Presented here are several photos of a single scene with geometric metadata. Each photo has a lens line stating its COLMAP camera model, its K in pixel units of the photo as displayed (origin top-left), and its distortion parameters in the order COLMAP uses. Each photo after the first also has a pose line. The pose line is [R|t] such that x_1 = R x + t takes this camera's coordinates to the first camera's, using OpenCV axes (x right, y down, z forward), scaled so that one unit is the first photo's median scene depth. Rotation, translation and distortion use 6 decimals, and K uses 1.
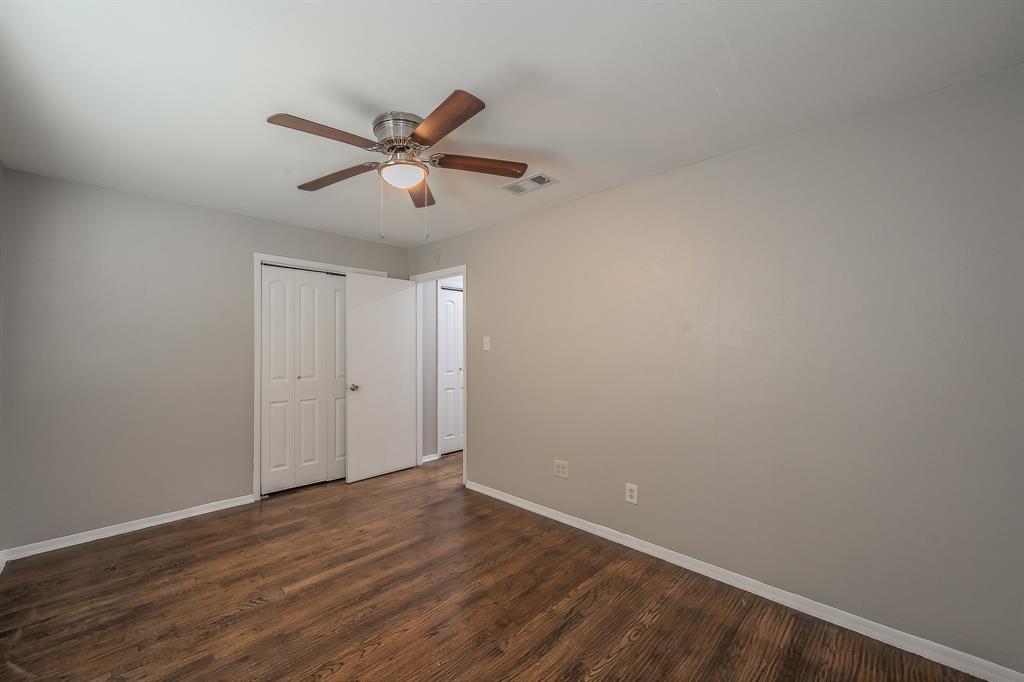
lens RADIAL K [[390.4, 0, 512.0], [0, 390.4, 341.0], [0, 0, 1]] dist [-0.000131, -0.000142]
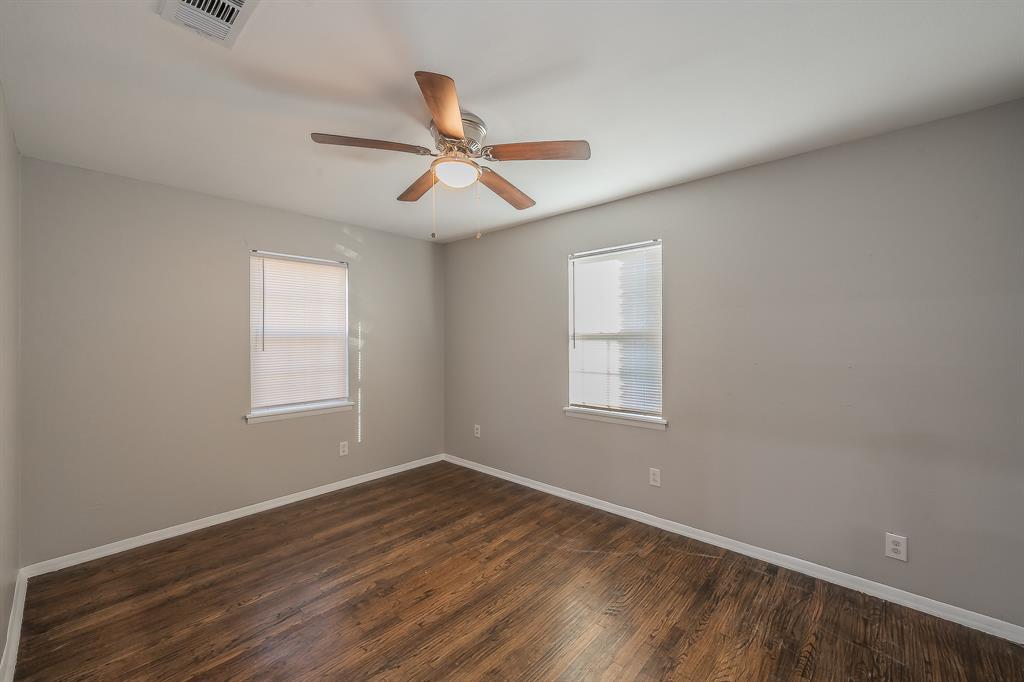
lens RADIAL K [[390.4, 0, 512.0], [0, 390.4, 341.0], [0, 0, 1]] dist [-0.000131, -0.000142]
pose [[-0.999763, 0.005524, 0.021078, -0.435297], [0.005438, 0.999977, -0.004109, 0.015184], [-0.021100, -0.003993, -0.999769, 1.968097]]
